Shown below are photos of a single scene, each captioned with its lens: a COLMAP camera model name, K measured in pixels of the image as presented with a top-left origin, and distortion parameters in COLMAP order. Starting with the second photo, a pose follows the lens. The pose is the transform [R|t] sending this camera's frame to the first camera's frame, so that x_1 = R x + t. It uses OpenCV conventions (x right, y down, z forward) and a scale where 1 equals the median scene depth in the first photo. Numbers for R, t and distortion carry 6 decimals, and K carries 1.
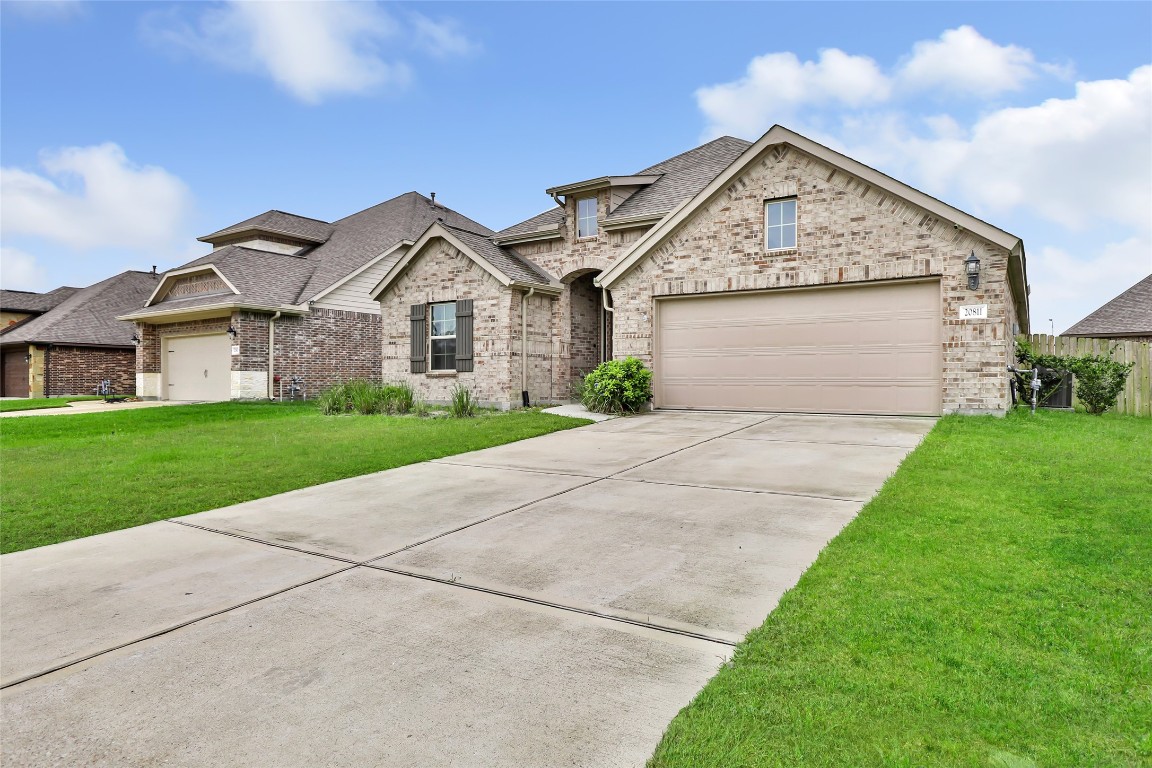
lens RADIAL K [[652.9, 0, 576.0], [0, 652.9, 384.0], [0, 0, 1]] dist [-0.000125, -0.000329]
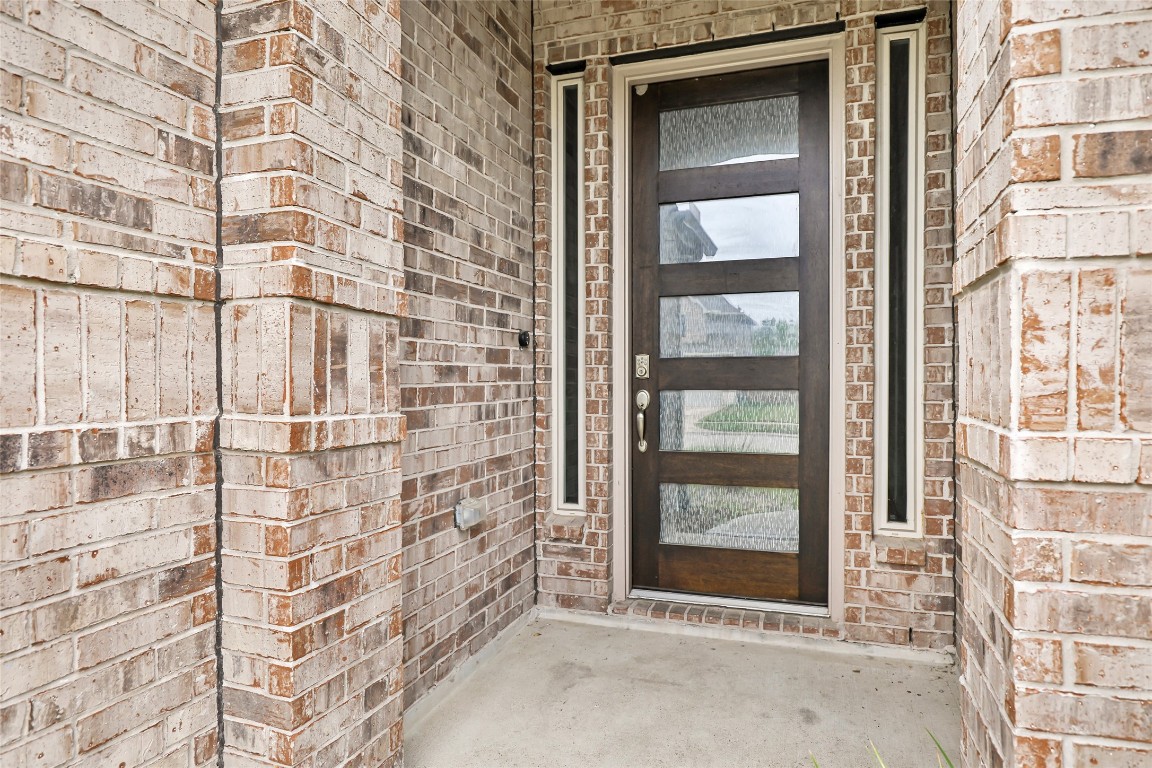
lens RADIAL K [[652.9, 0, 576.0], [0, 652.9, 384.0], [0, 0, 1]] dist [-0.000125, -0.000329]
pose [[0.959574, -0.002251, 0.281447, -0.010295], [-0.000262, 0.999960, 0.008893, -0.044947], [-0.281456, -0.008607, 0.959536, 0.768953]]
